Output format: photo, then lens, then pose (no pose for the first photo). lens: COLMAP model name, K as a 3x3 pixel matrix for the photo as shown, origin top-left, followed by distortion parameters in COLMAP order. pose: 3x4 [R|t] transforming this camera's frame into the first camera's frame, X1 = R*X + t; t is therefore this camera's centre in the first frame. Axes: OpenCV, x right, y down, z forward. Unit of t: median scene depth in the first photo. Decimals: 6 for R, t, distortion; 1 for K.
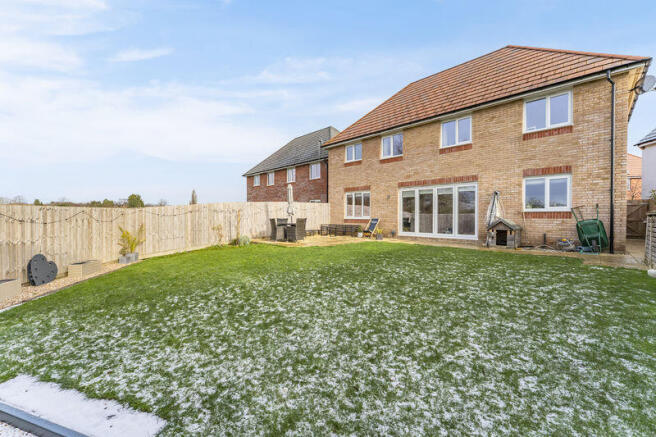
lens RADIAL K [[267.5, 0, 326.2], [0, 267.5, 215.4], [0, 0, 1]] dist [-0.000662, -0.000011]
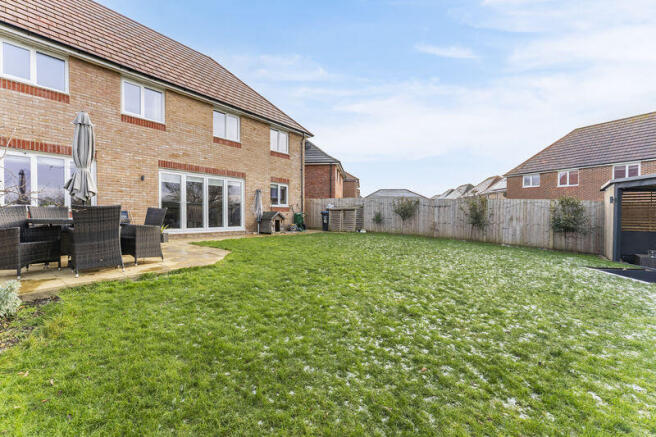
lens RADIAL K [[267.5, 0, 326.2], [0, 267.5, 215.4], [0, 0, 1]] dist [-0.000662, -0.000011]
pose [[-0.139039, -0.007808, 0.990256, -0.577390], [-0.013514, 0.999891, 0.005987, 0.015950], [-0.990195, -0.012550, -0.139130, 0.770248]]
